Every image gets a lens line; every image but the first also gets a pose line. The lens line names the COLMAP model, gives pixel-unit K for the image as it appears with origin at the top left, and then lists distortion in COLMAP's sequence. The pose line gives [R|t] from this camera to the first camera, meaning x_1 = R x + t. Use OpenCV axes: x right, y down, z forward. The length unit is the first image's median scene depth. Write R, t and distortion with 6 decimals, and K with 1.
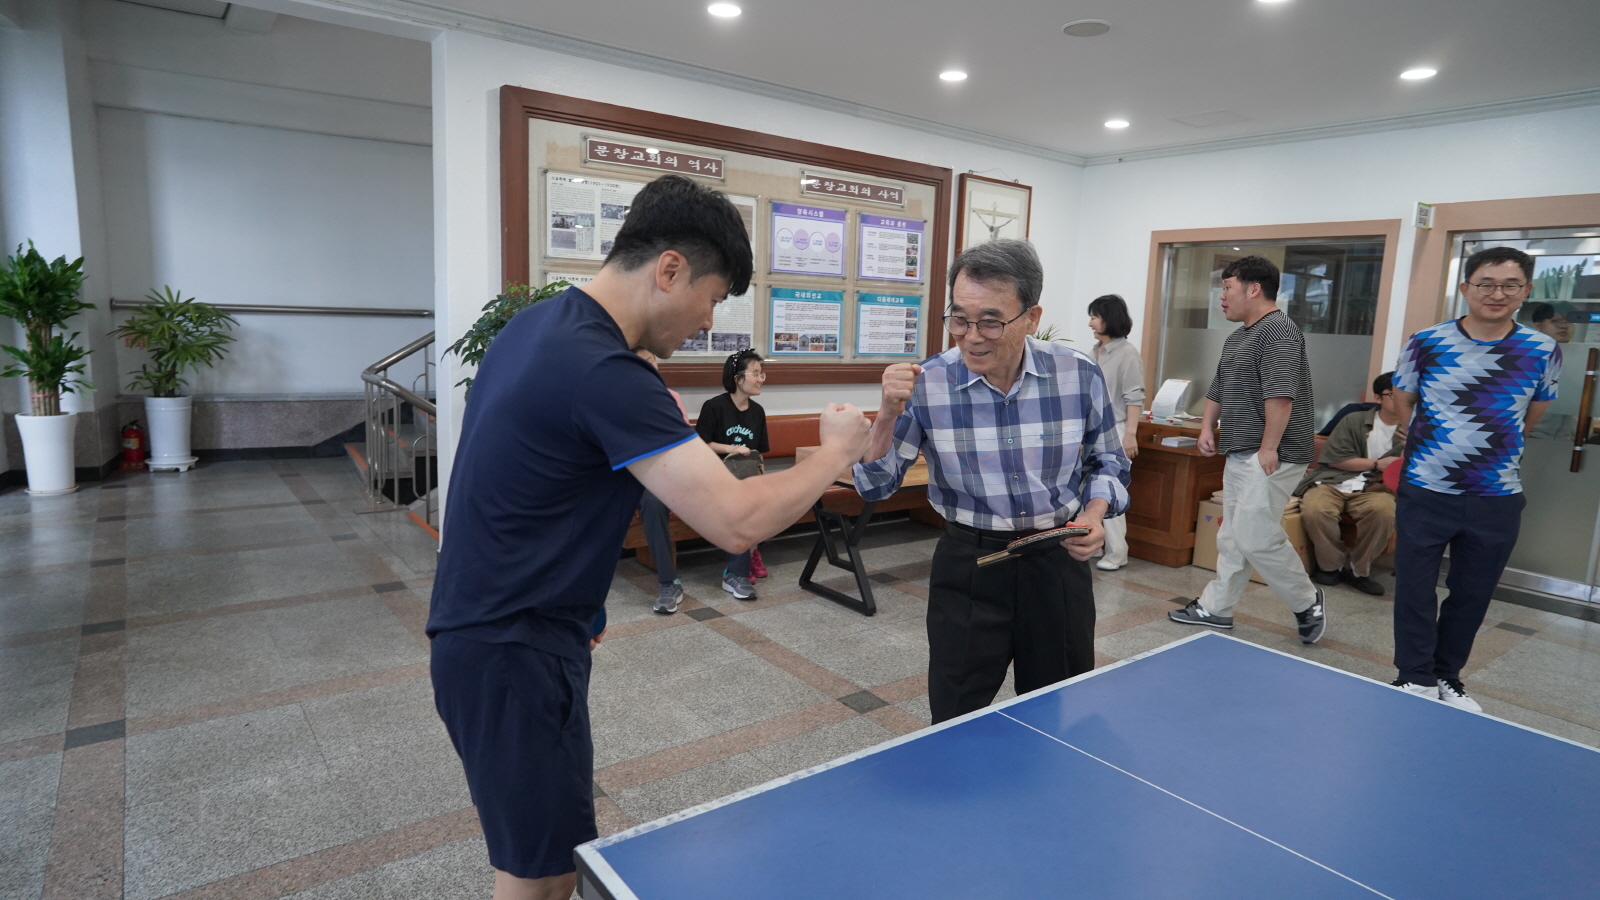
lens RADIAL K [[890.7, 0, 800.0], [0, 890.7, 450.0], [0, 0, 1]] dist [-0.035719, -0.000509]
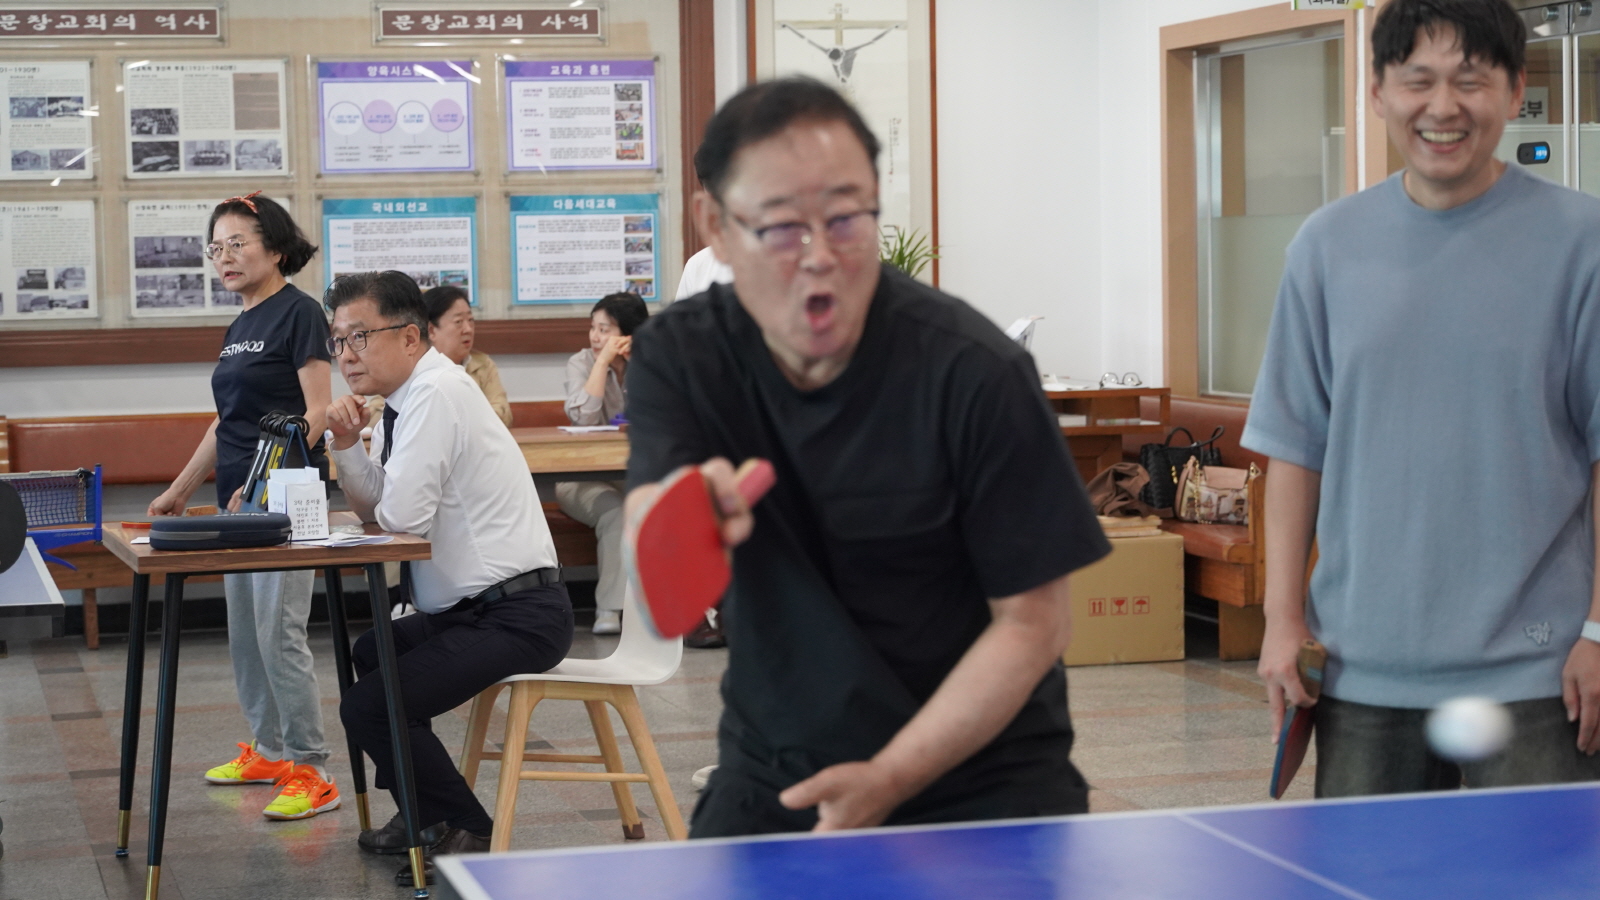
lens RADIAL K [[3201.7, 0, 800.0], [0, 3201.7, 450.0], [0, 0, 1]] dist [0.021888, -0.347368]
pose [[0.923310, -0.035517, -0.382409, 1.032827], [-0.000127, 0.995686, -0.092783, 0.179961], [0.384055, 0.085716, 0.919323, -0.822455]]
